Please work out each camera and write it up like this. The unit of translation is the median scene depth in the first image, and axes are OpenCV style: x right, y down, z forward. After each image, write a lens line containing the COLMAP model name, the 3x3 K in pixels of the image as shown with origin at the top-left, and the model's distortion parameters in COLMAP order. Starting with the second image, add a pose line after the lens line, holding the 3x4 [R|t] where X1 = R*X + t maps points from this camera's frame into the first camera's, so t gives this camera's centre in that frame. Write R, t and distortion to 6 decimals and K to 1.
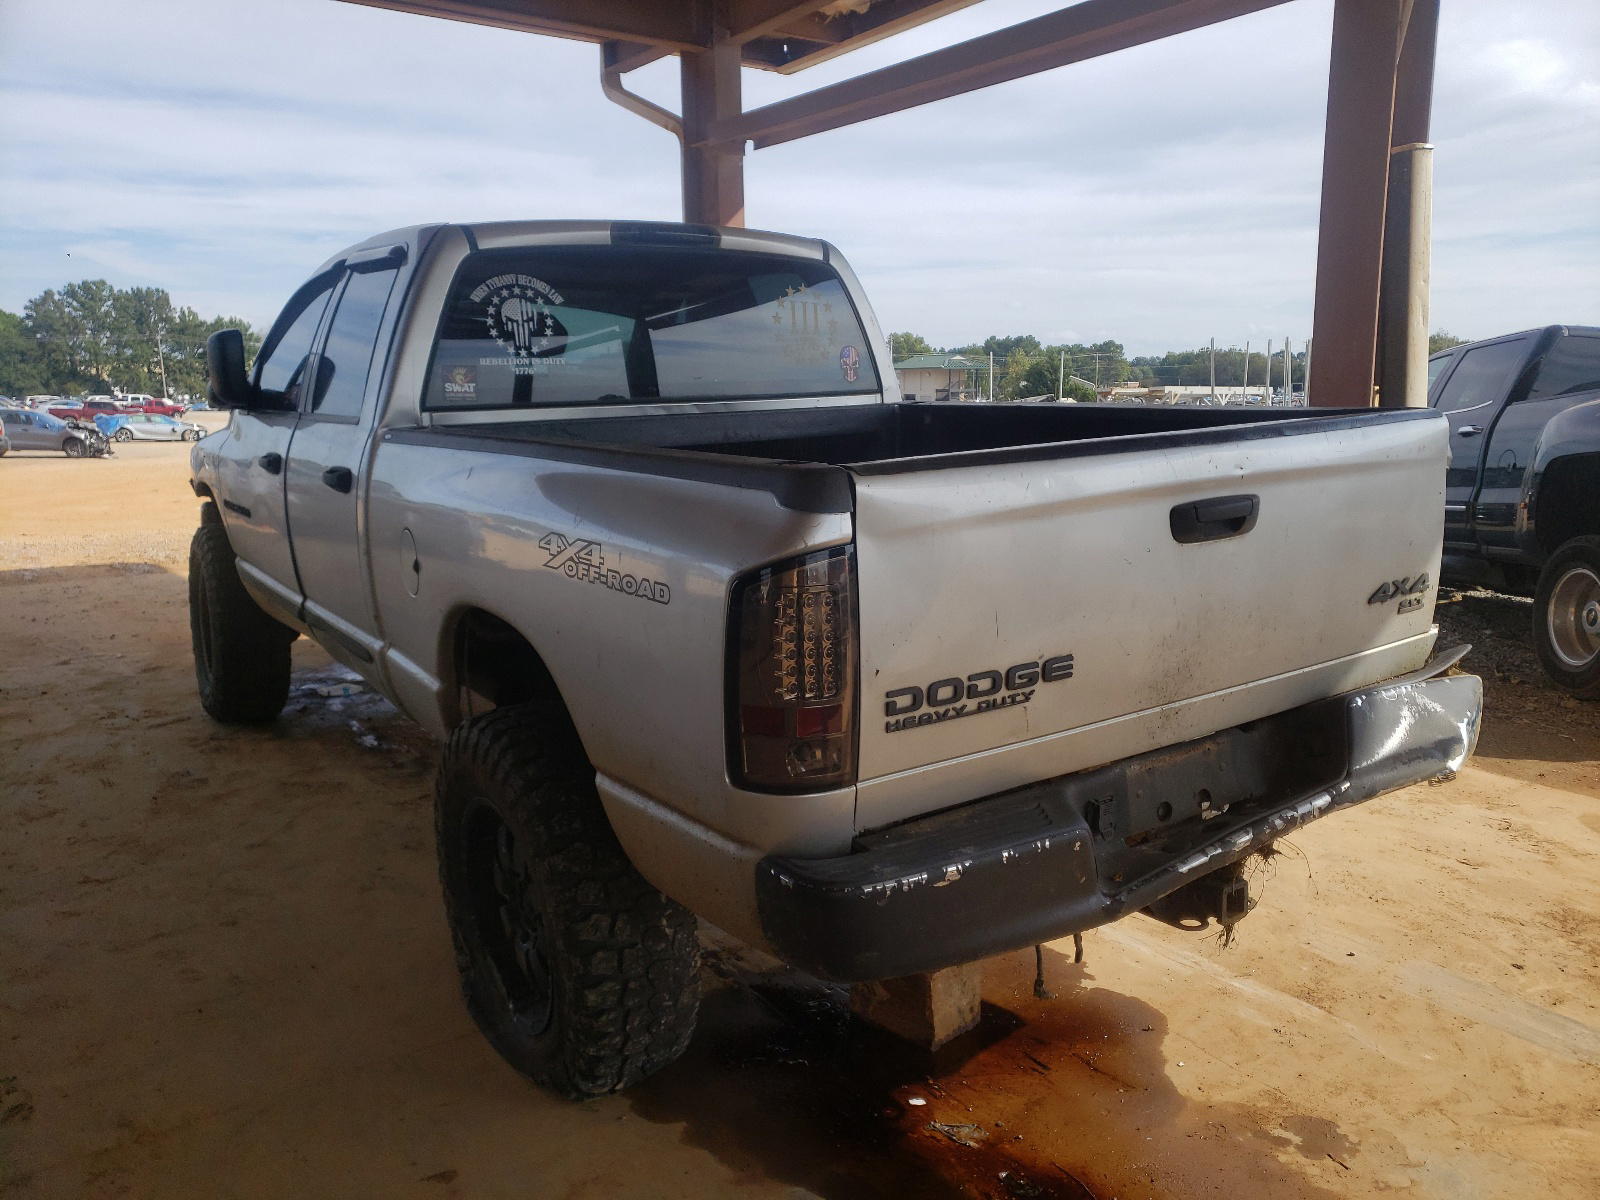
lens RADIAL K [[1264.6, 0, 801.2], [0, 1264.6, 604.4], [0, 0, 1]] dist [0.005444, 0.003620]
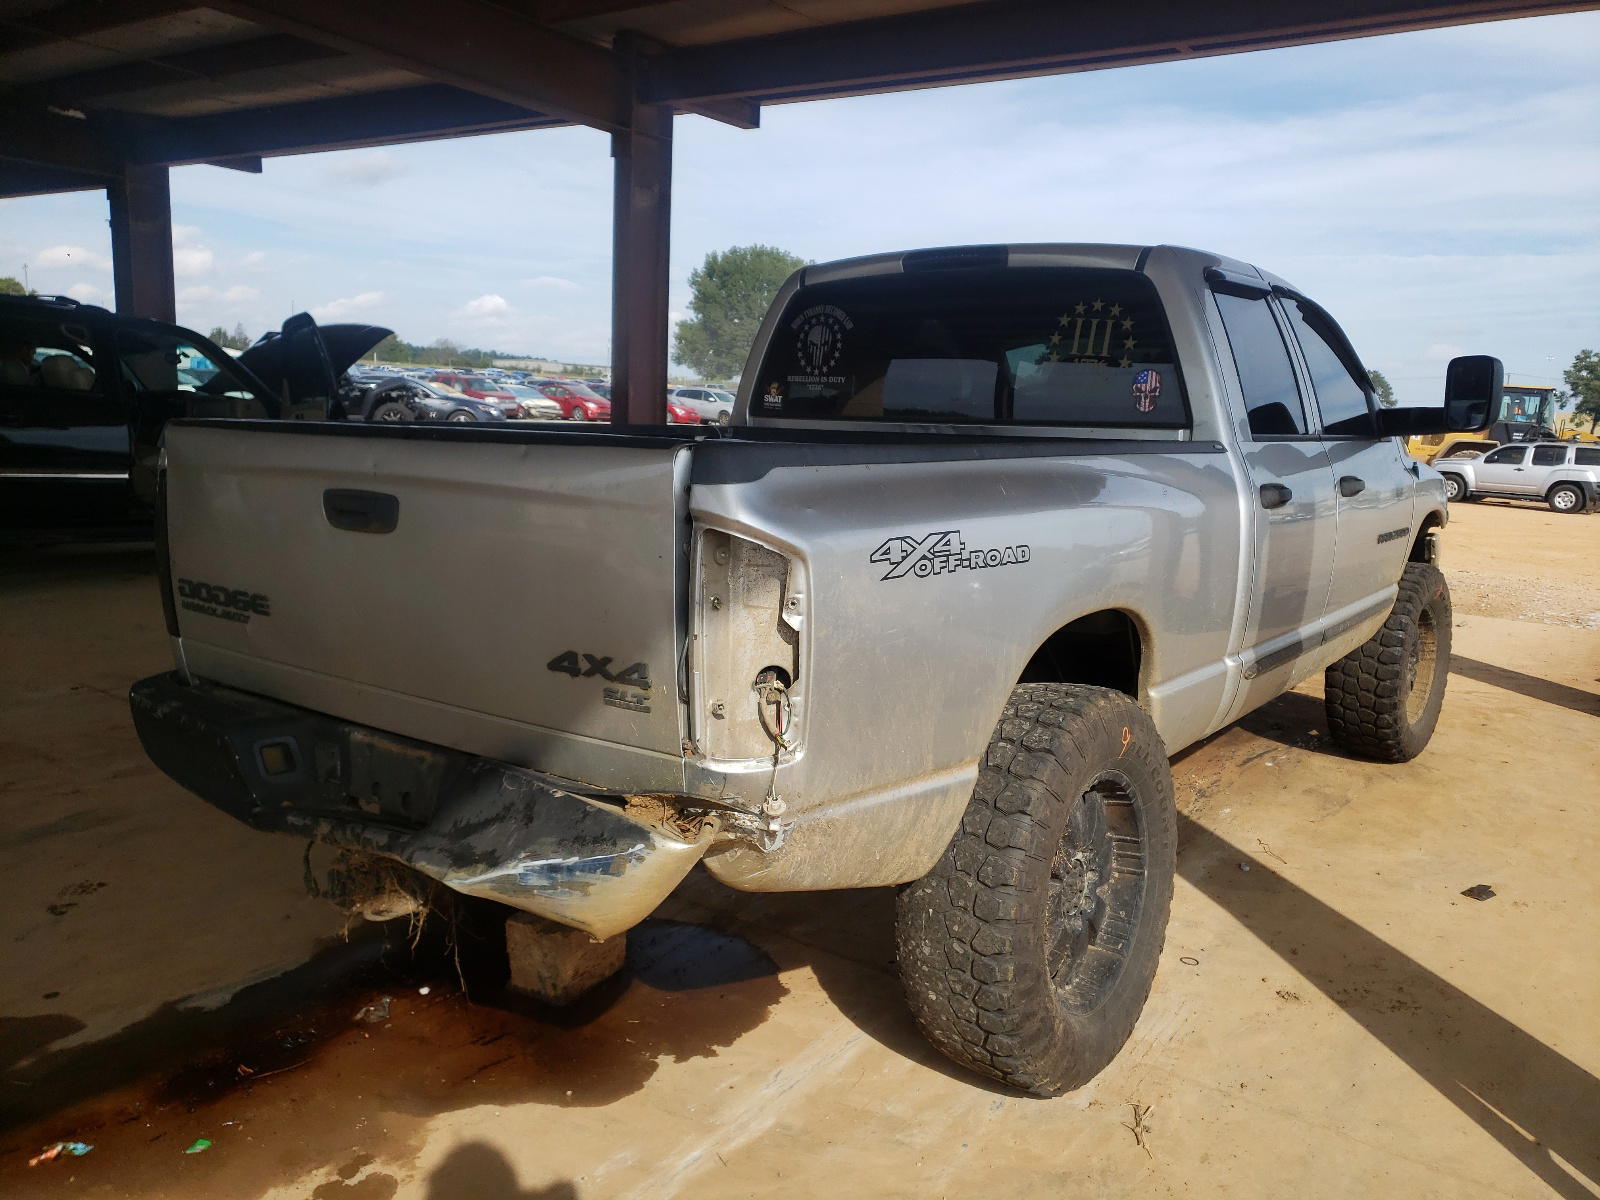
lens RADIAL K [[1210.3, 0, 800.8], [0, 1210.3, 596.5], [0, 0, 1]] dist [-0.000449, -0.003360]
pose [[0.322144, 0.173188, -0.930714, 0.872894], [-0.211672, 0.971411, 0.107495, -0.115922], [0.922723, 0.162378, 0.349593, 0.640325]]
